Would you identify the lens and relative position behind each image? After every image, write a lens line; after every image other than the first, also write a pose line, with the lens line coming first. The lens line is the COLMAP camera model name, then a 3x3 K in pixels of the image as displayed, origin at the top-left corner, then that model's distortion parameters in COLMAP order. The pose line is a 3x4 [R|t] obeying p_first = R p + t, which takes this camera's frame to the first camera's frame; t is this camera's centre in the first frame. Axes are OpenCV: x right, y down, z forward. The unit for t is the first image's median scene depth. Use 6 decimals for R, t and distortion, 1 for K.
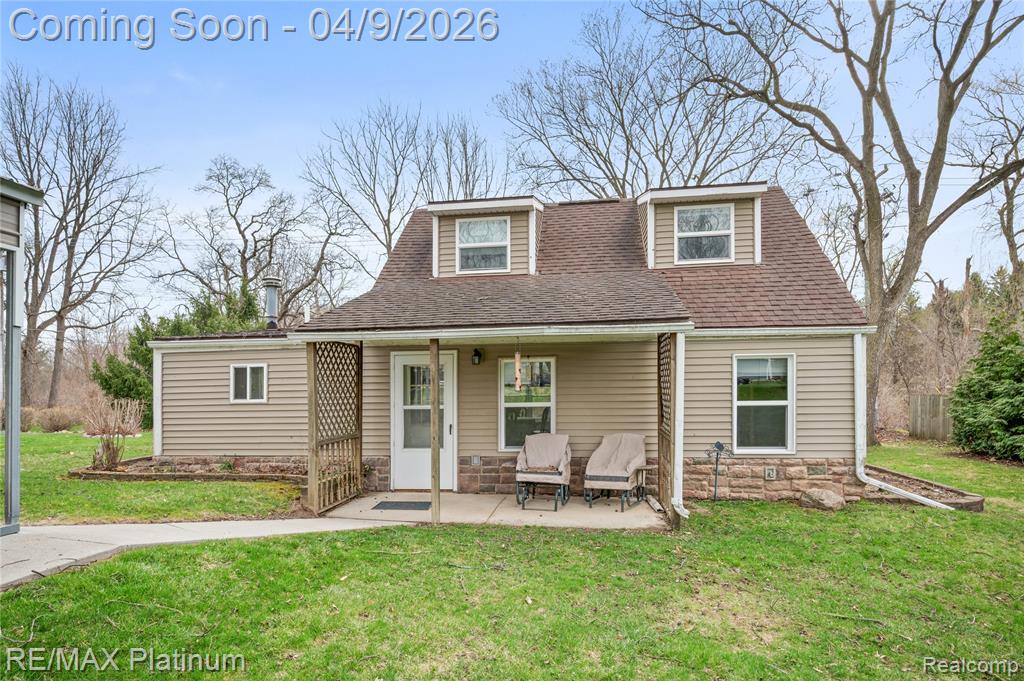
lens RADIAL K [[615.4, 0, 515.6], [0, 615.4, 339.4], [0, 0, 1]] dist [-0.002454, 0.000702]
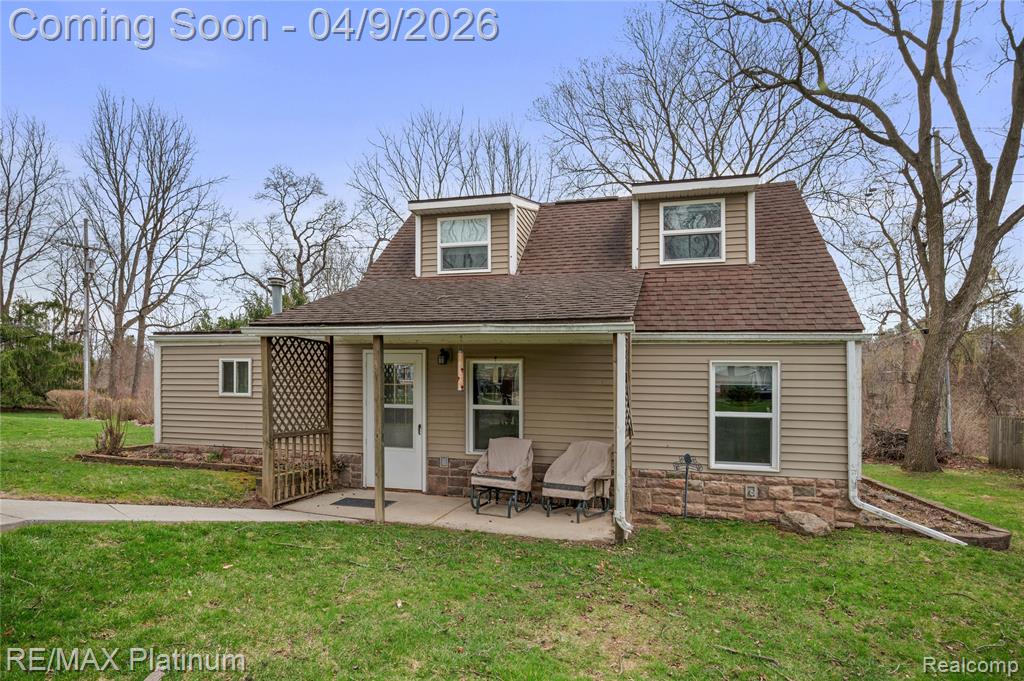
lens RADIAL K [[615.4, 0, 511.6], [0, 615.4, 346.6], [0, 0, 1]] dist [-0.002454, 0.000702]
pose [[0.989306, 0.022388, -0.144129, 0.175793], [-0.022863, 0.999737, -0.001641, 0.010710], [0.144055, 0.004919, 0.989558, 0.038398]]
